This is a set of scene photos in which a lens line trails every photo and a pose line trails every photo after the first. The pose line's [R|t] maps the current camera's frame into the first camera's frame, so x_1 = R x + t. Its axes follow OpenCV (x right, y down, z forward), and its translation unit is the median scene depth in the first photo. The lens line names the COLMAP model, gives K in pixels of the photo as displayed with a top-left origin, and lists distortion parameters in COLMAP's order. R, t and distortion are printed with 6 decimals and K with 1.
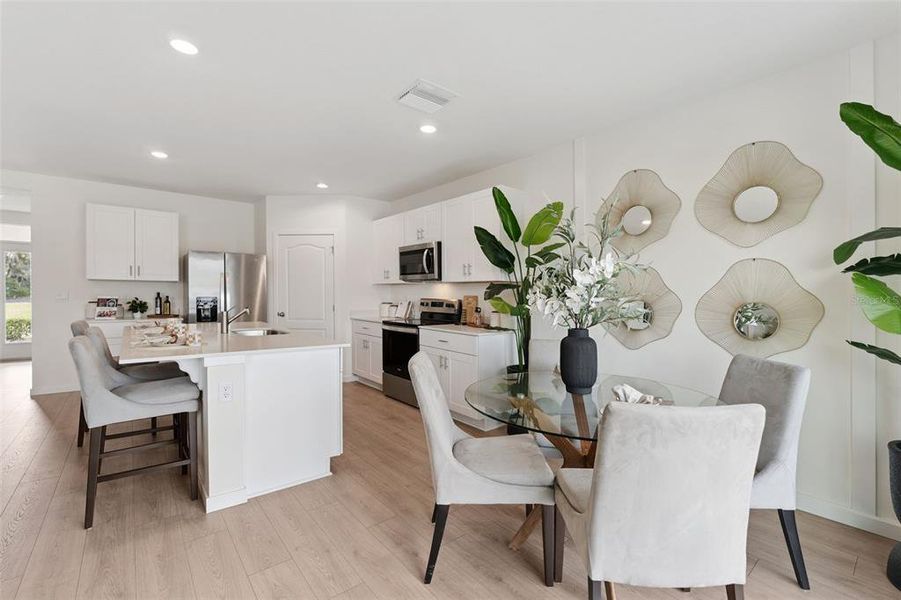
lens RADIAL K [[401.1, 0, 450.5], [0, 401.1, 300.0], [0, 0, 1]] dist [0.002386, 0.000627]
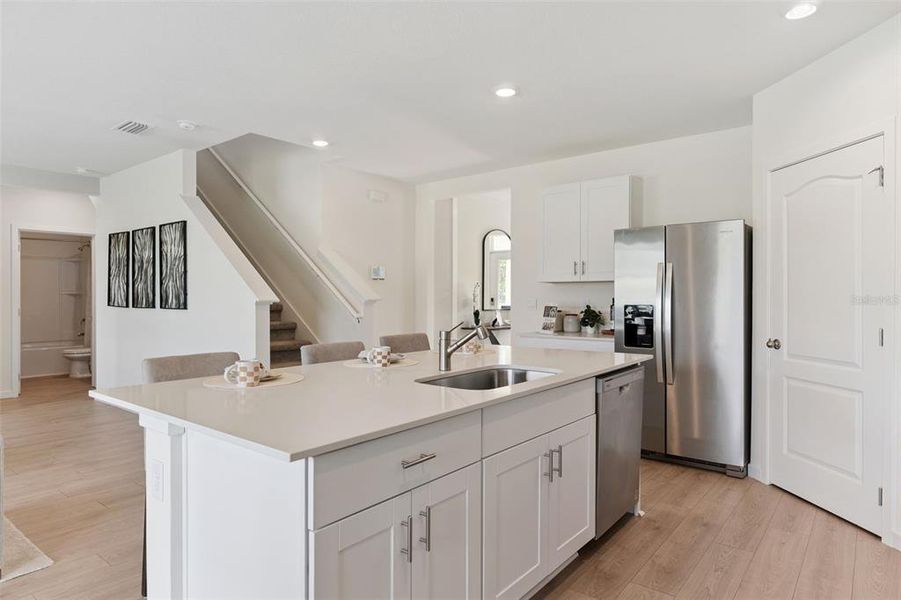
lens RADIAL K [[525.8, 0, 453.9], [0, 525.8, 302.4], [0, 0, 1]] dist [0.006209, -0.001460]
pose [[0.213628, 0.001842, -0.976913, 0.096012], [-0.011628, 0.999932, -0.000658, -0.008358], [0.976846, 0.011500, 0.213635, 0.582738]]
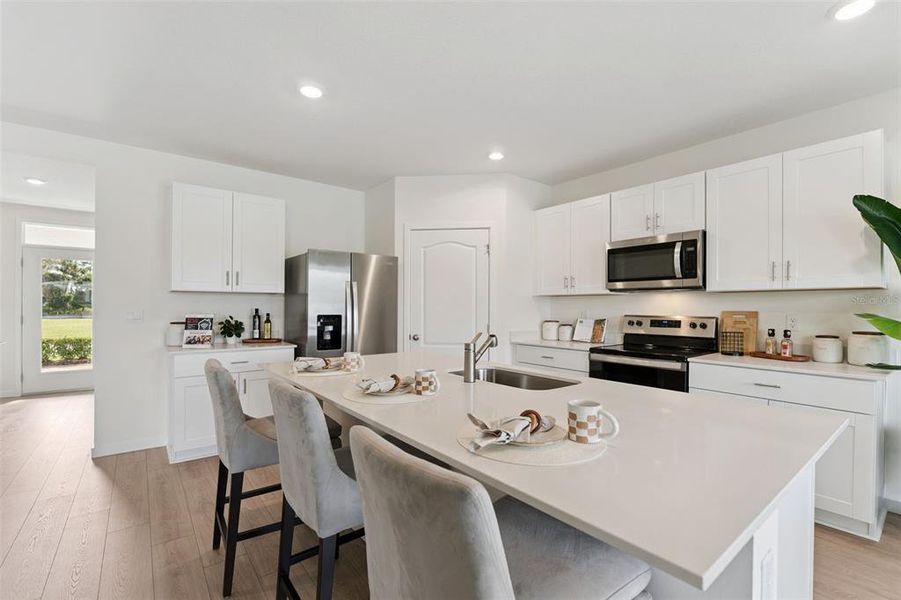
lens RADIAL K [[401.4, 0, 451.9], [0, 401.4, 307.0], [0, 0, 1]] dist [-0.002510, -0.000115]
pose [[0.999921, -0.005760, -0.011191, -0.392024], [0.005568, 0.999838, -0.017138, -0.007960], [0.011288, 0.017075, 0.999790, 0.295599]]
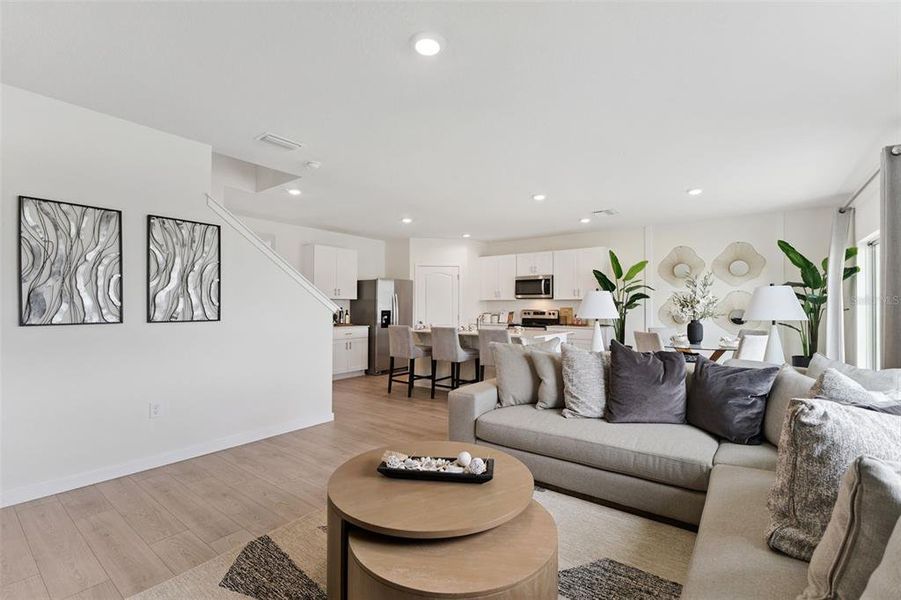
lens RADIAL K [[401.4, 0, 451.9], [0, 401.4, 307.0], [0, 0, 1]] dist [-0.002510, -0.000115]
pose [[0.972856, -0.010017, 0.231195, -0.730173], [0.012929, 0.999855, -0.011083, -0.000744], [-0.231051, 0.013772, 0.972844, -0.463420]]
